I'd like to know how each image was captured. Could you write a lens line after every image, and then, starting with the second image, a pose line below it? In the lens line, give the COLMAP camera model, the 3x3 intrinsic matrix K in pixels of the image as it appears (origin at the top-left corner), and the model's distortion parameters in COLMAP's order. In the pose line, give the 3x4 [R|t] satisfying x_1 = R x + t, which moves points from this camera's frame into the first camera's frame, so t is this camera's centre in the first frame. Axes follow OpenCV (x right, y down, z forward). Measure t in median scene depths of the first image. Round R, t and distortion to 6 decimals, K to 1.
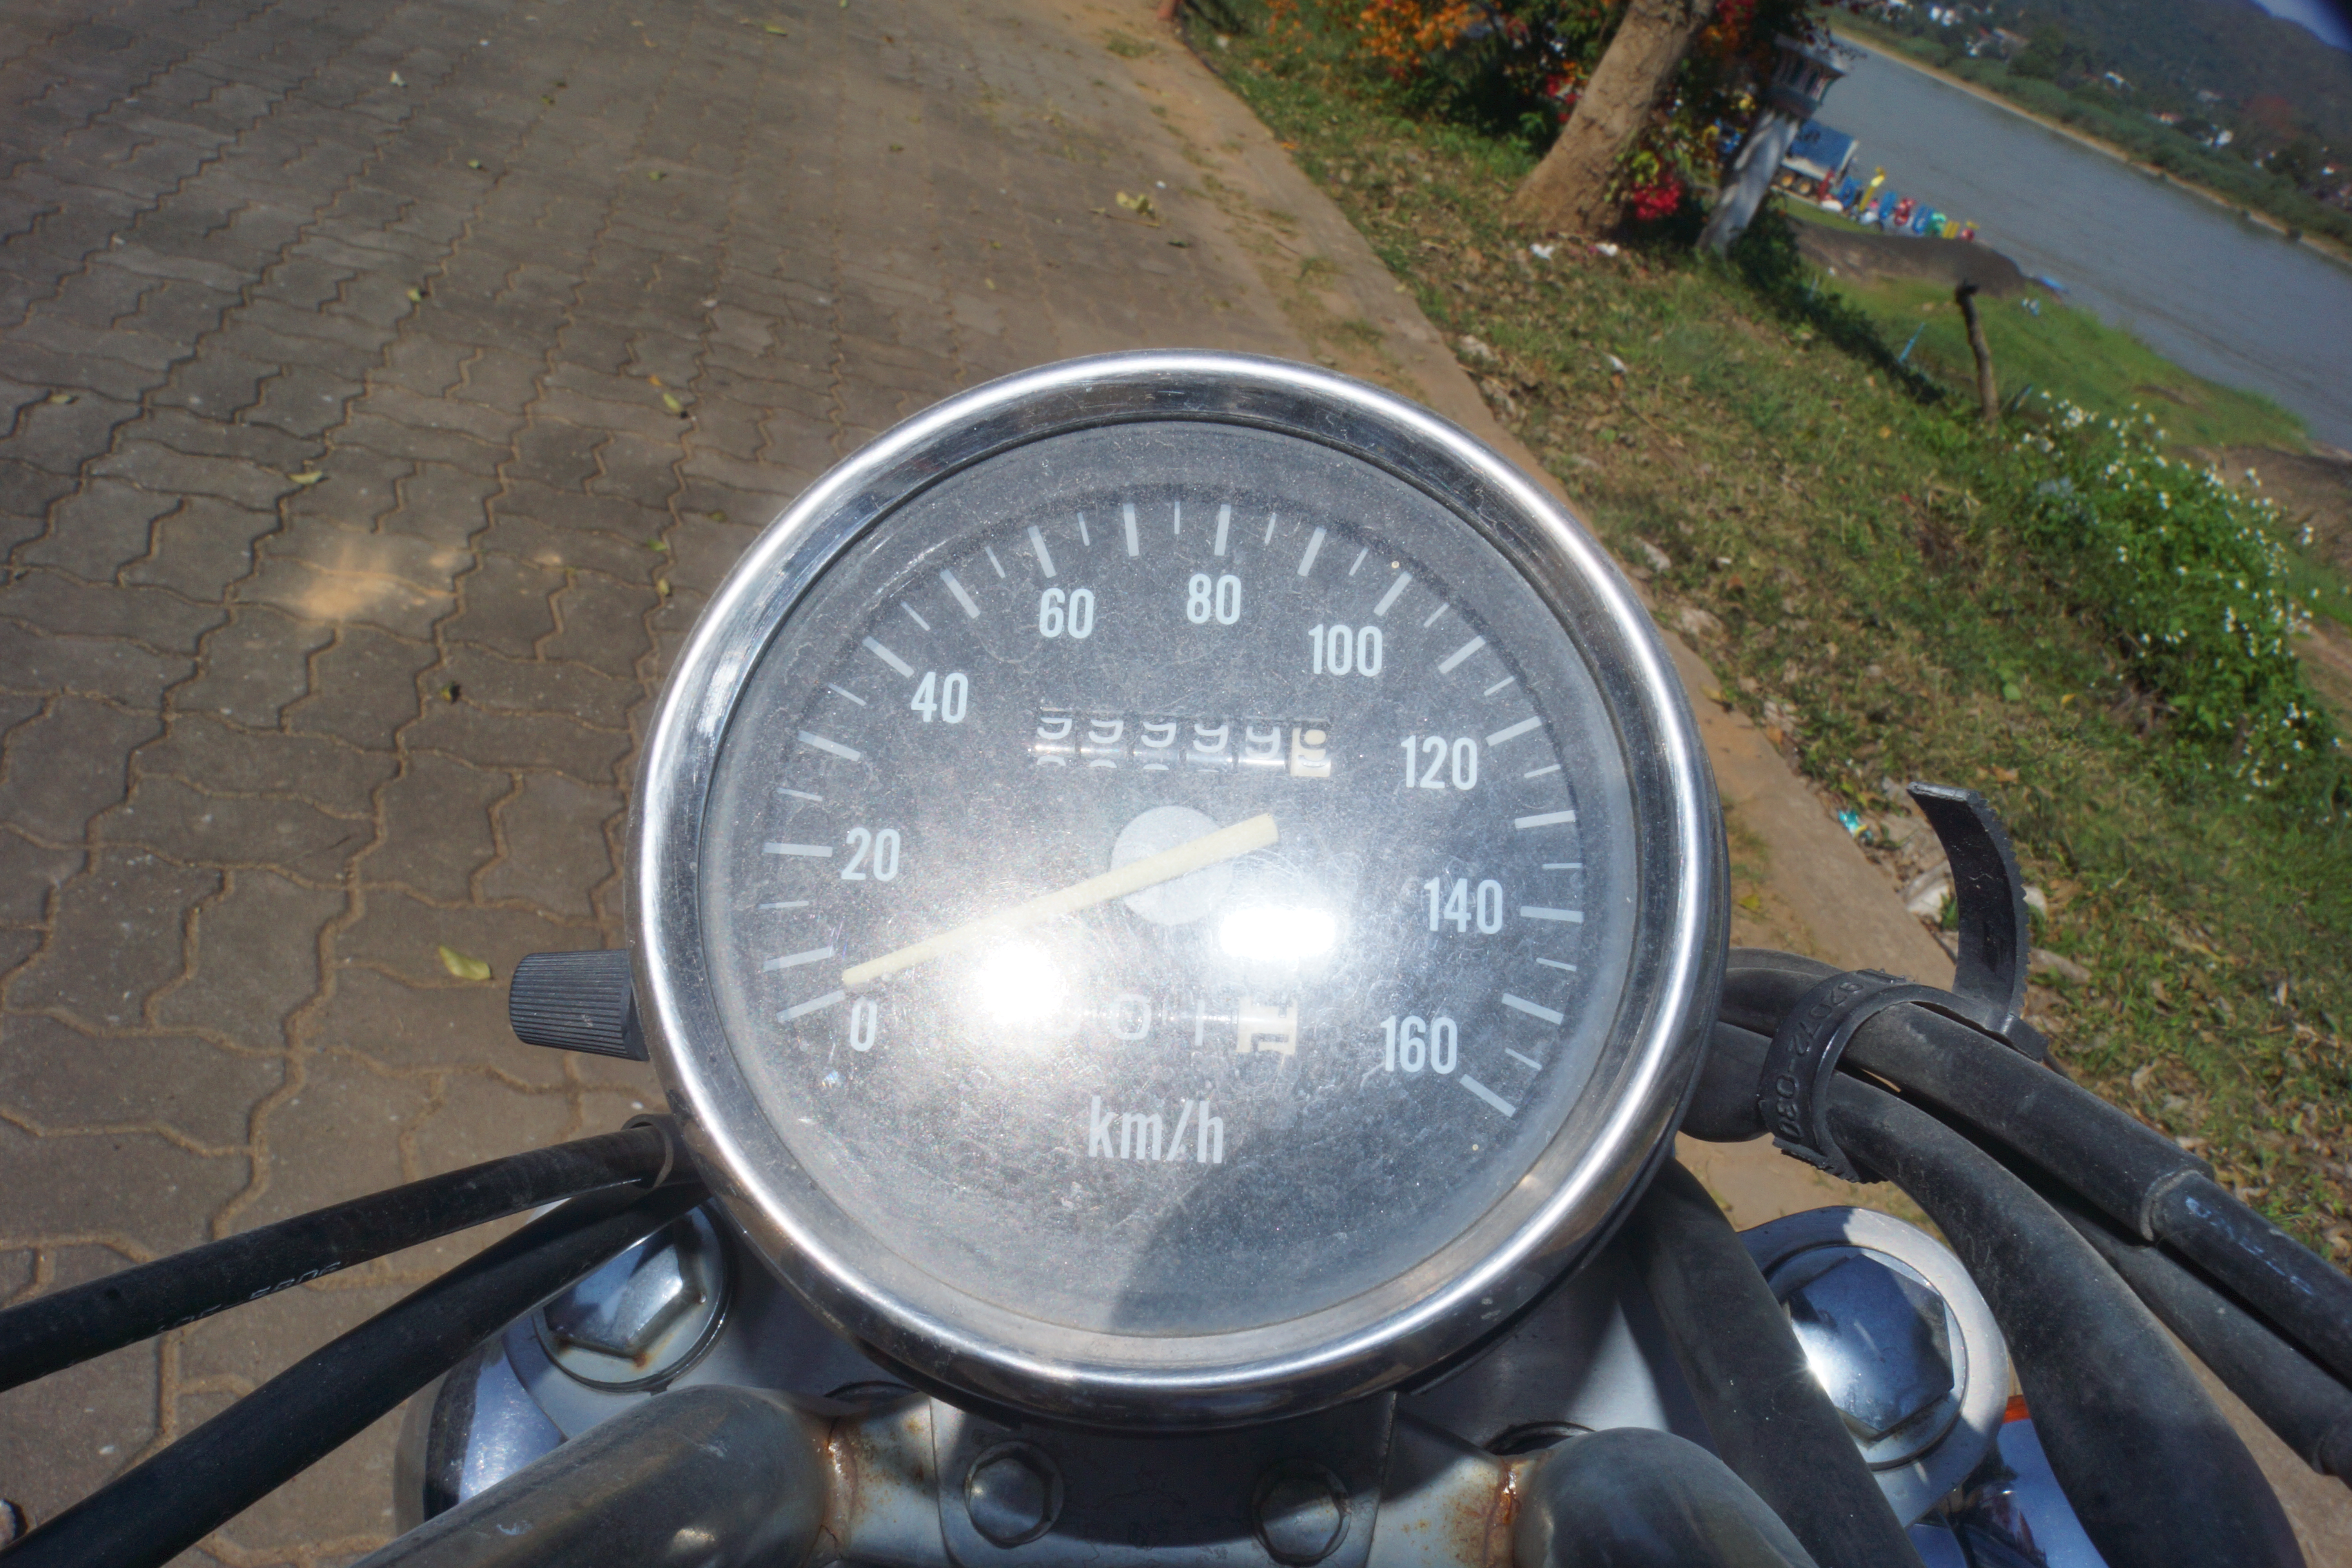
lens RADIAL K [[1739.4, 0, 1169.2], [0, 1739.4, 853.8], [0, 0, 1]] dist [-0.095490, 0.033898]
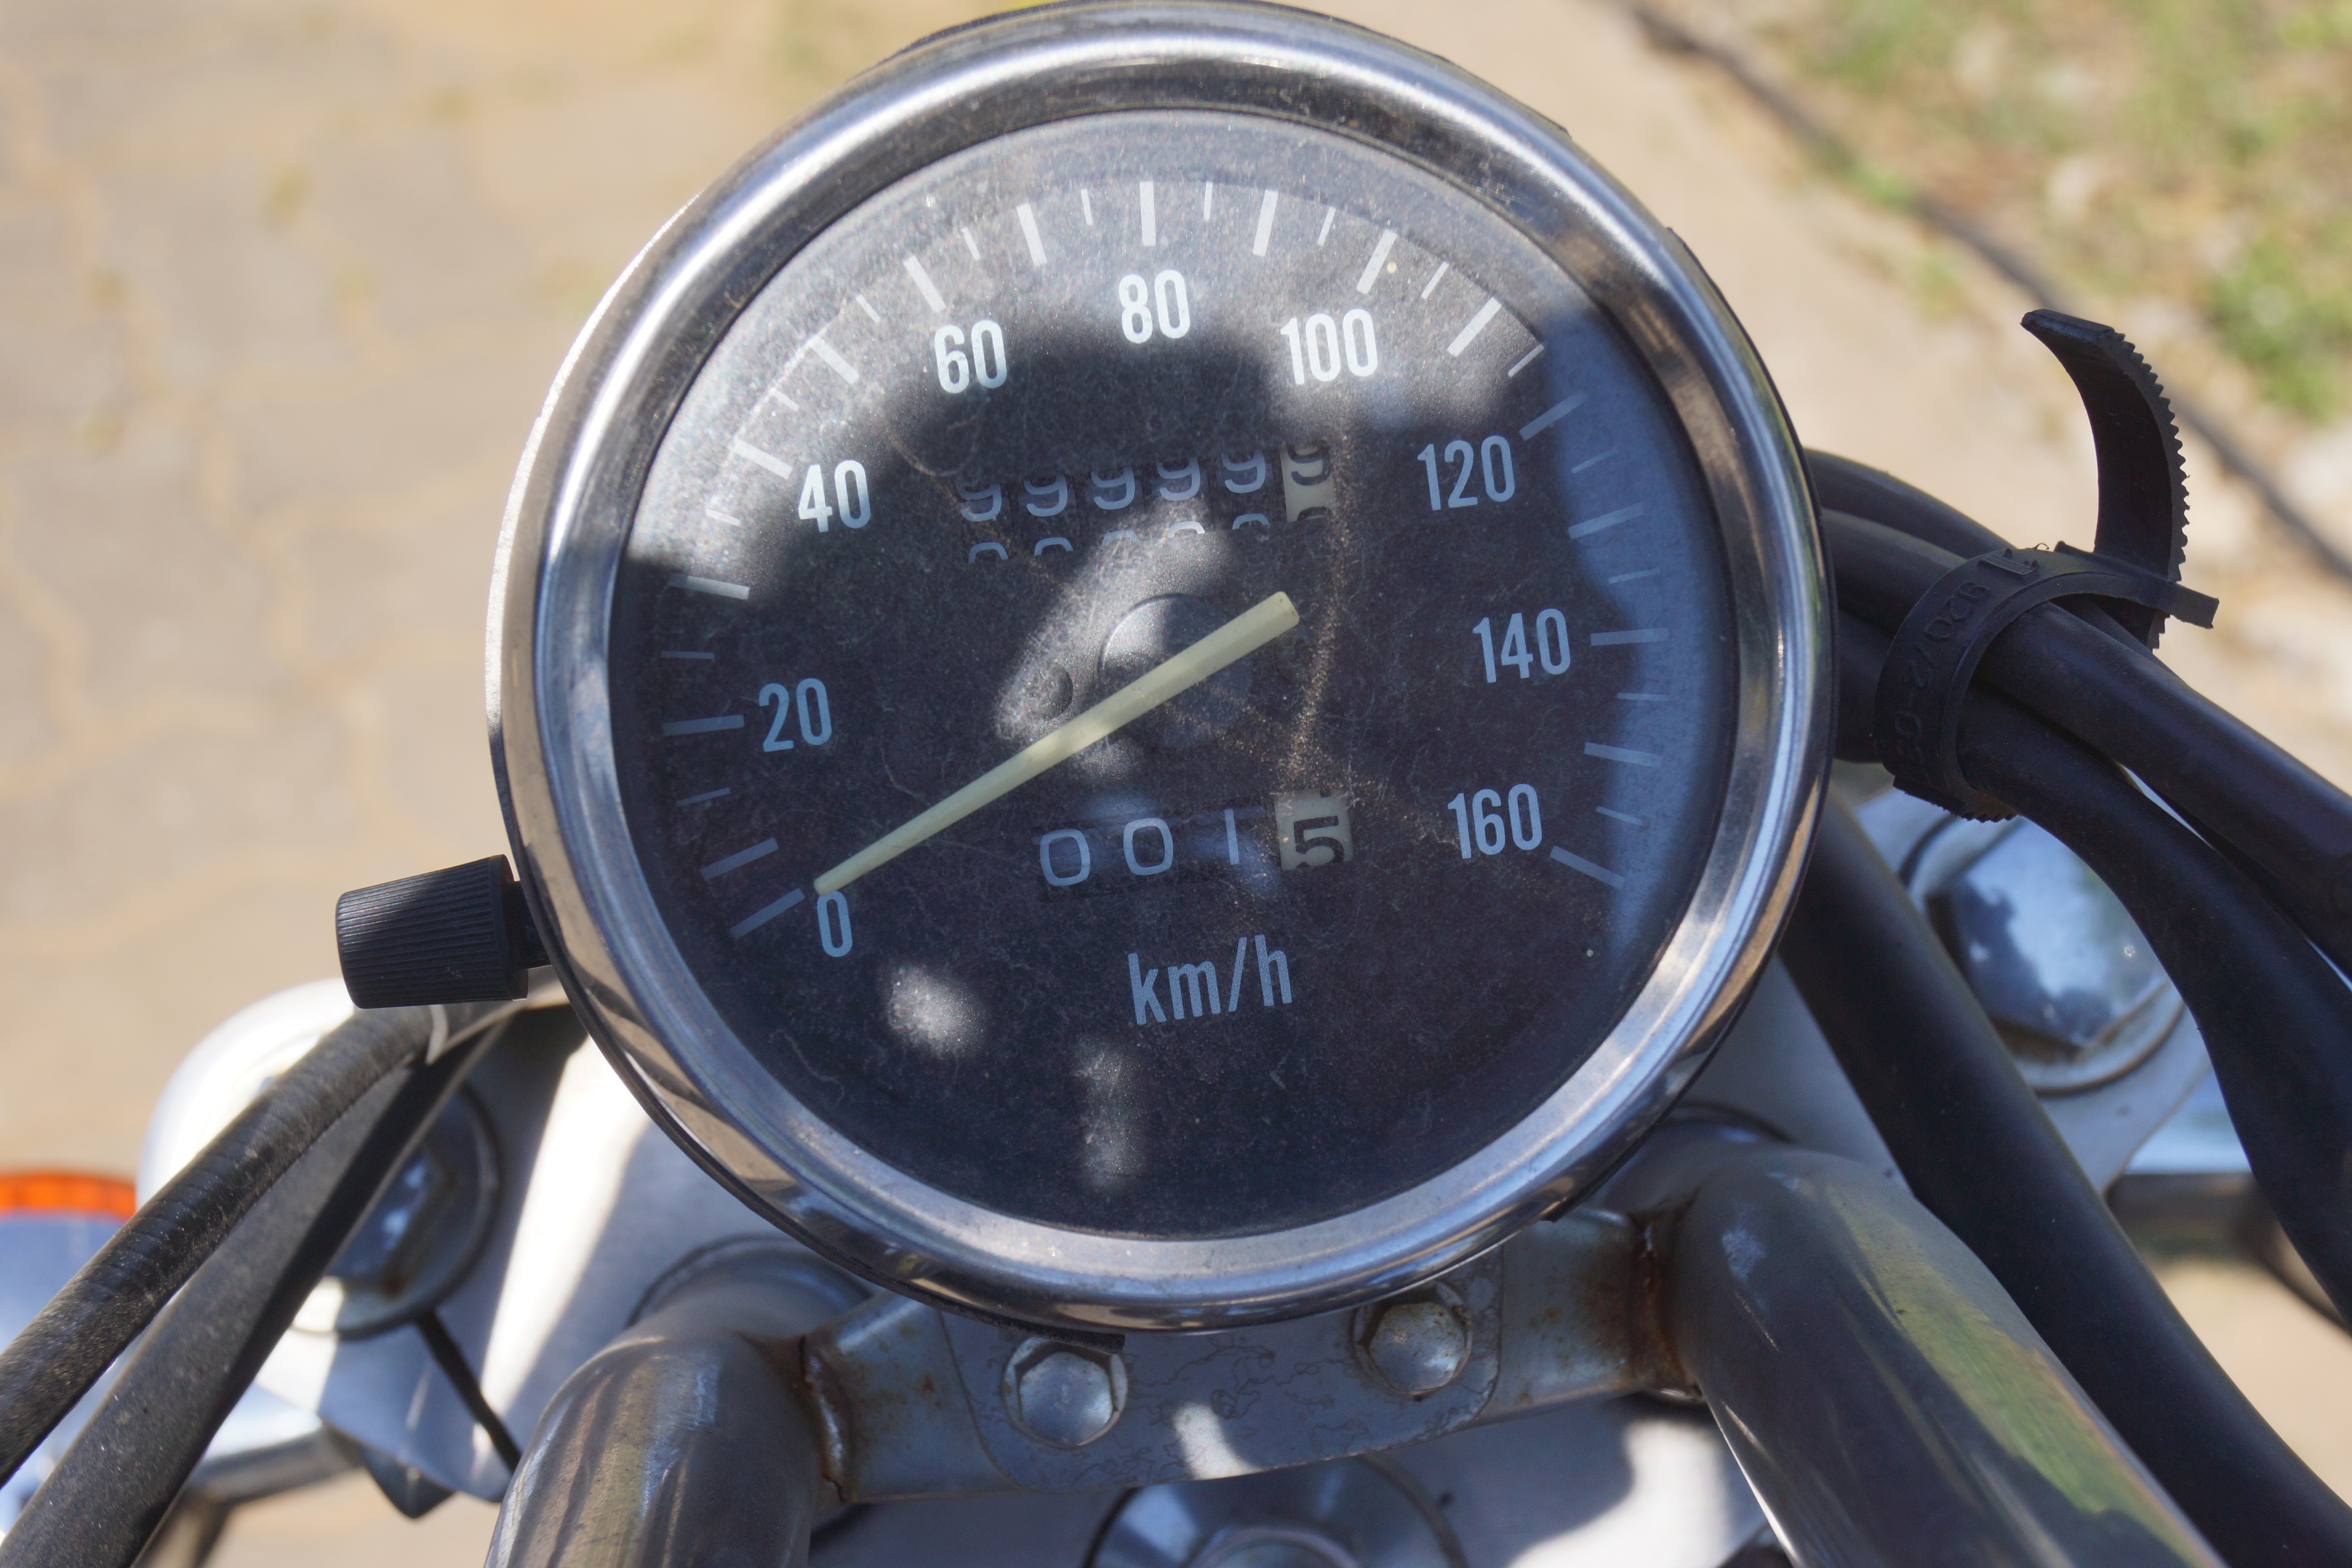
lens RADIAL K [[3395.3, 0, 1175.5], [0, 3395.3, 834.8], [0, 0, 1]] dist [-0.041916, 0.079355]
pose [[0.974660, -0.196193, 0.107457, -0.171525], [0.157195, 0.942484, 0.294981, -0.363509], [-0.159149, -0.270615, 0.949441, -0.501224]]
